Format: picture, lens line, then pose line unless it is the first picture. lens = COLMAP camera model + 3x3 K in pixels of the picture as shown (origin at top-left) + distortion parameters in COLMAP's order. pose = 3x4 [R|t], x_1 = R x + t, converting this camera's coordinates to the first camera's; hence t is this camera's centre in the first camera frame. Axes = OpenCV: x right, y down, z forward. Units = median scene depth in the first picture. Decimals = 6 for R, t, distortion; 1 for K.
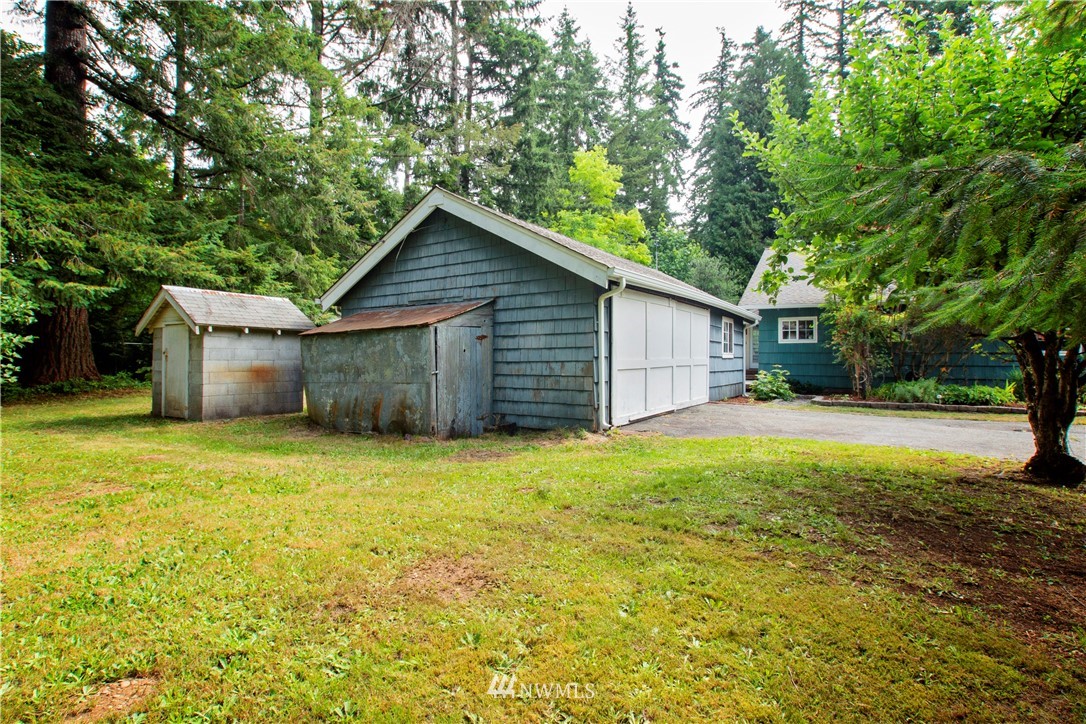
lens RADIAL K [[524.9, 0, 543.0], [0, 524.9, 362.0], [0, 0, 1]] dist [-0.001206, 0.001812]
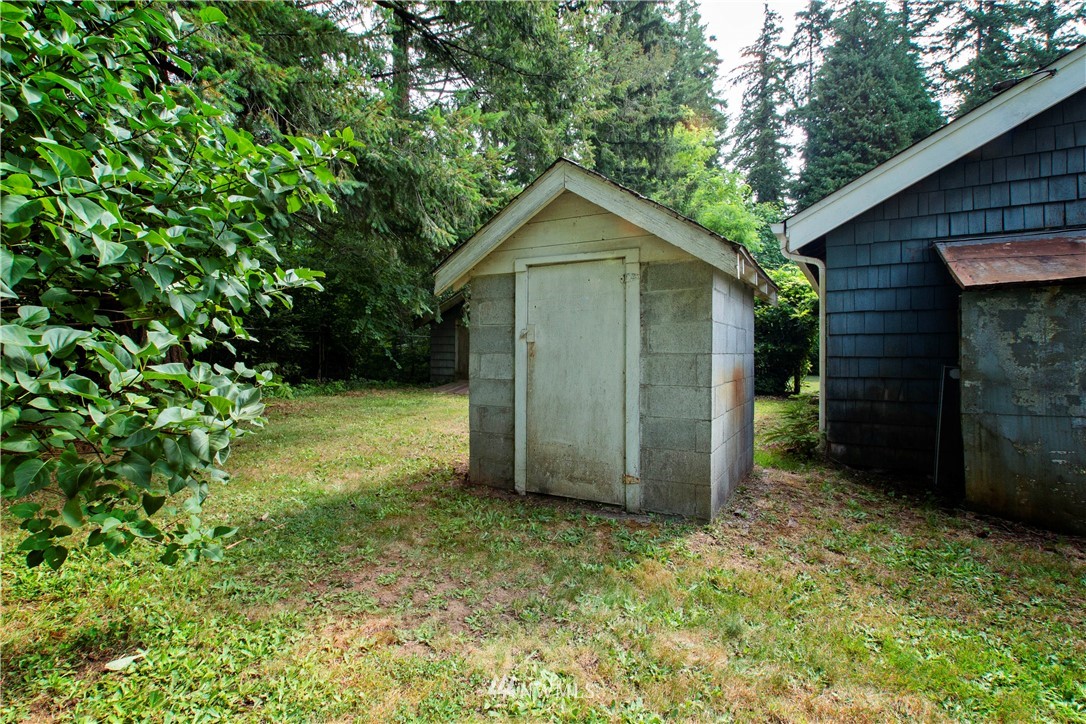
lens RADIAL K [[524.9, 0, 543.0], [0, 524.9, 362.0], [0, 0, 1]] dist [-0.001206, 0.001812]
pose [[0.999341, 0.007453, 0.035511, -0.084900], [-0.008031, 0.999837, 0.016173, -0.000284], [-0.035385, -0.016447, 0.999238, 0.069744]]
